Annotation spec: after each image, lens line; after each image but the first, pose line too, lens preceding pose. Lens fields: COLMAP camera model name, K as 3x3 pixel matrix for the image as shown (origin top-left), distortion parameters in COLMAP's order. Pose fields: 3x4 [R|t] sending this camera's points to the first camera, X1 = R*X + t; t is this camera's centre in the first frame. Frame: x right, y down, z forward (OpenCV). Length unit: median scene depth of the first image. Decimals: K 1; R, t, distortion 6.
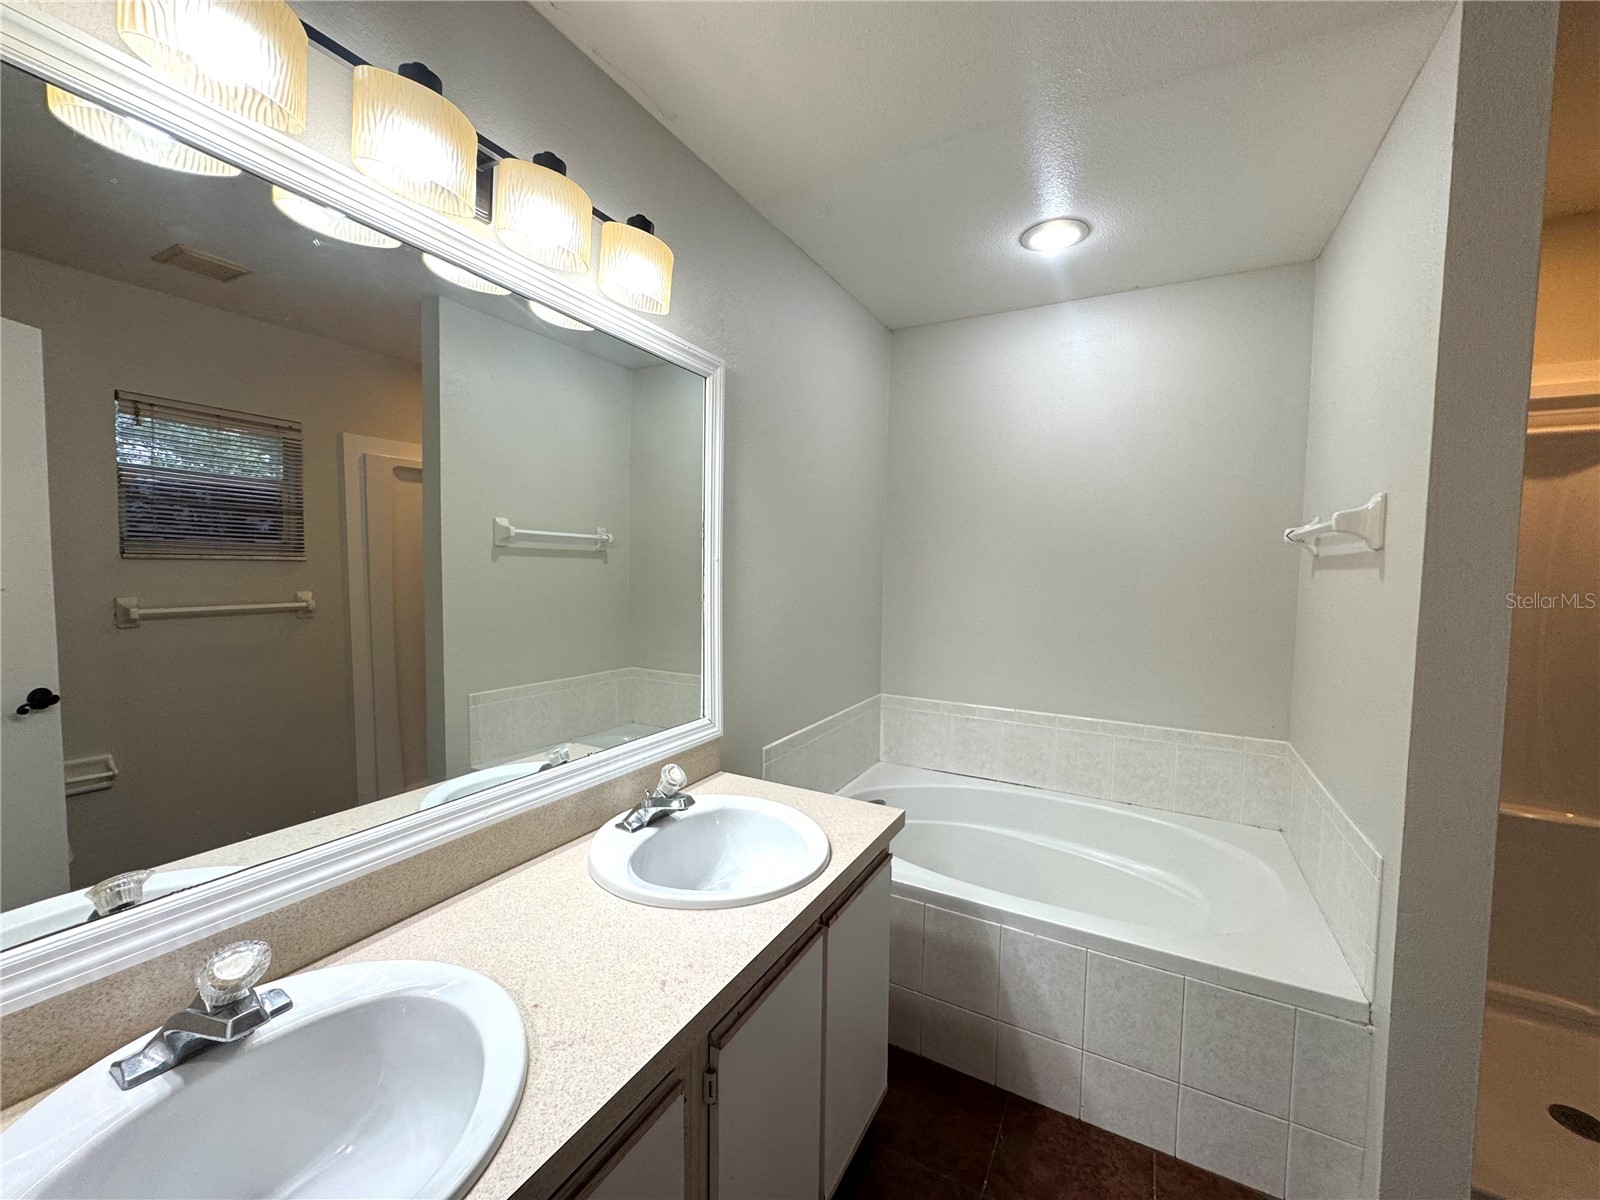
lens RADIAL K [[641.4, 0, 800.0], [0, 641.4, 600.0], [0, 0, 1]] dist [-0.000324, 0.000201]
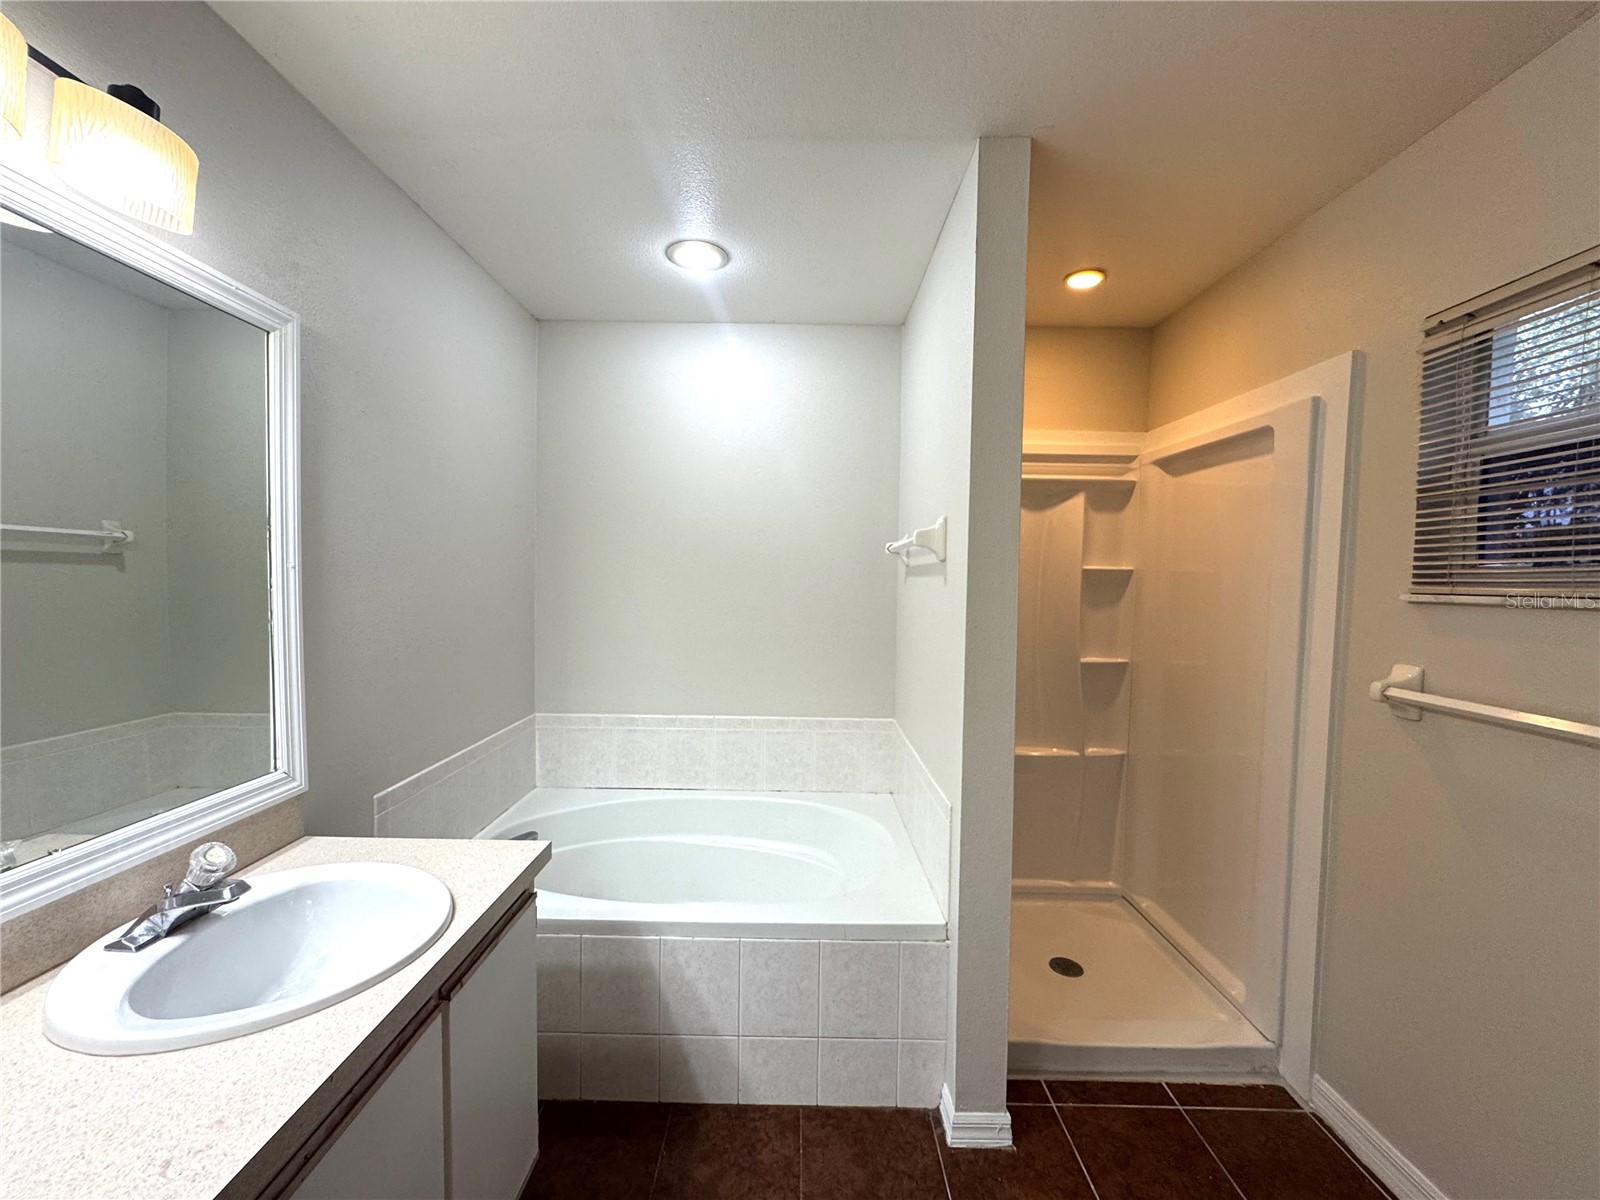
lens RADIAL K [[641.4, 0, 800.0], [0, 641.4, 600.0], [0, 0, 1]] dist [-0.000324, 0.000201]
pose [[0.879367, -0.020662, 0.475696, 0.045589], [0.026525, 0.999632, -0.005614, -0.001444], [-0.475405, 0.017555, 0.879592, 0.019611]]
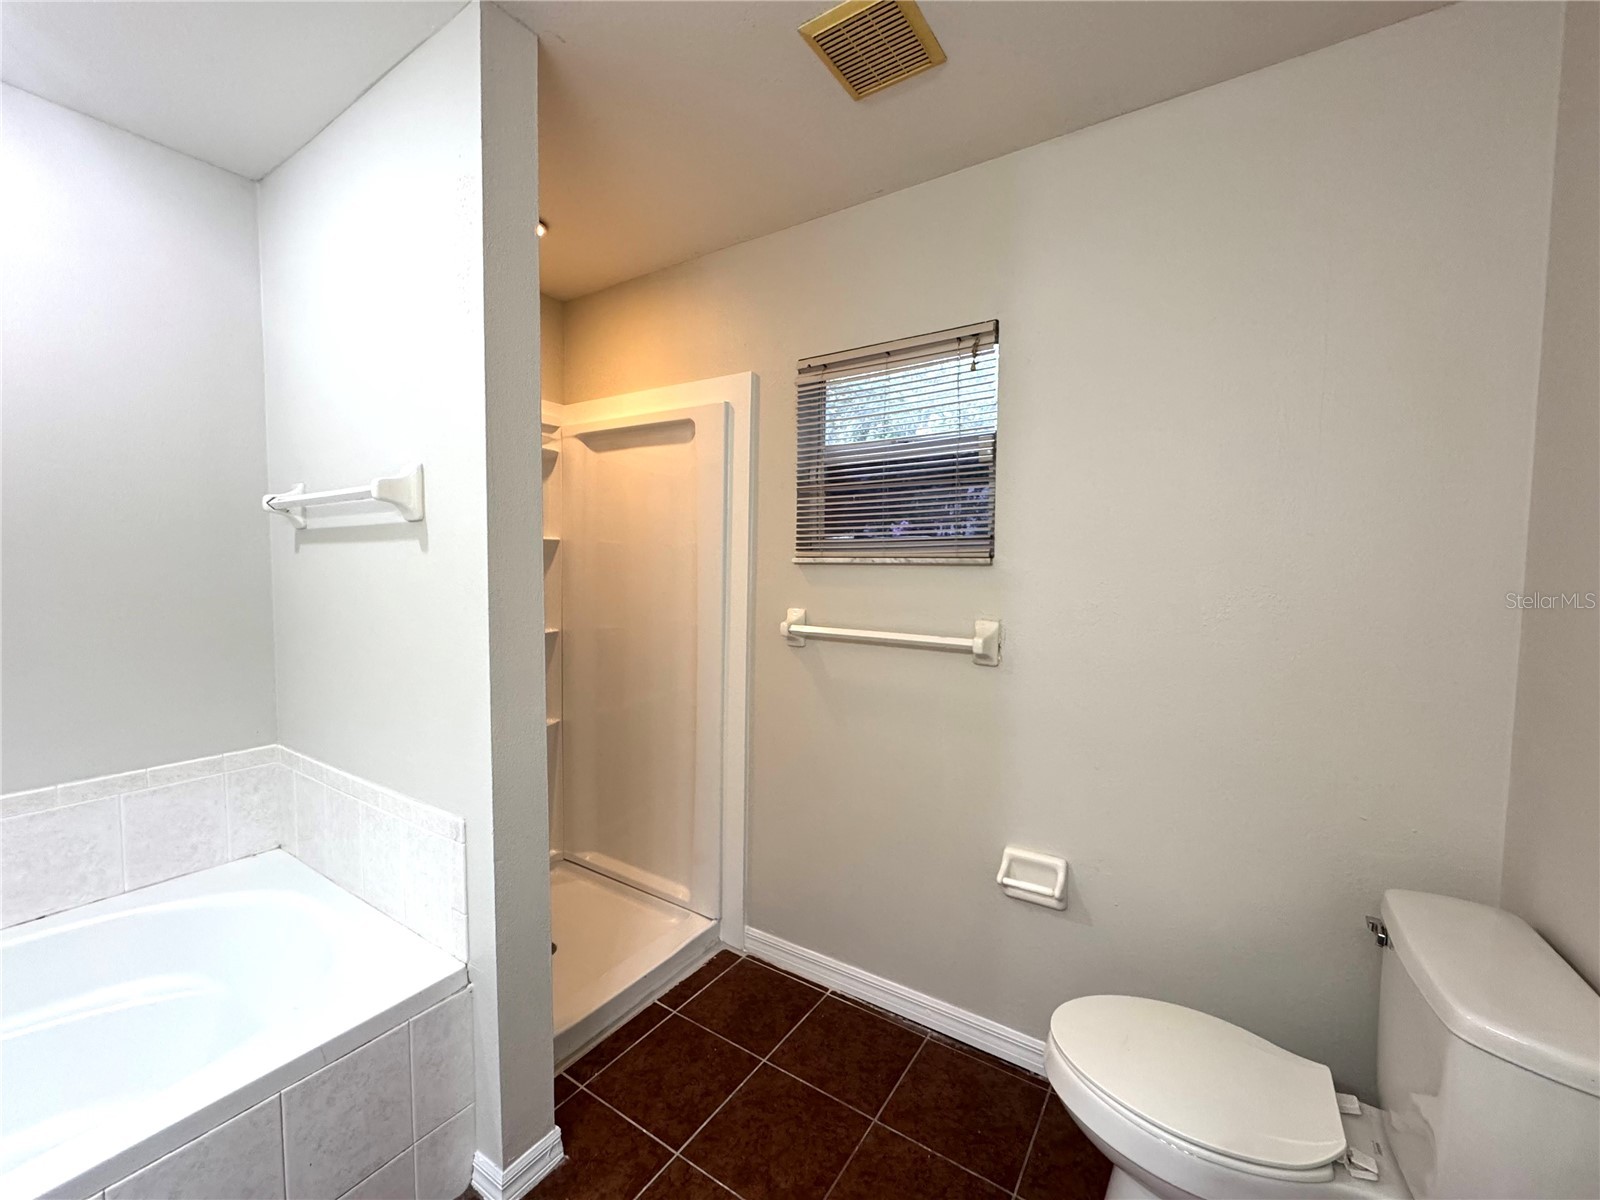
lens RADIAL K [[641.4, 0, 800.0], [0, 641.4, 600.0], [0, 0, 1]] dist [-0.000324, 0.000201]
pose [[0.083257, -0.075219, 0.993685, -0.036713], [0.049542, 0.996227, 0.071261, 0.001556], [-0.995296, 0.043296, 0.086669, 0.299037]]
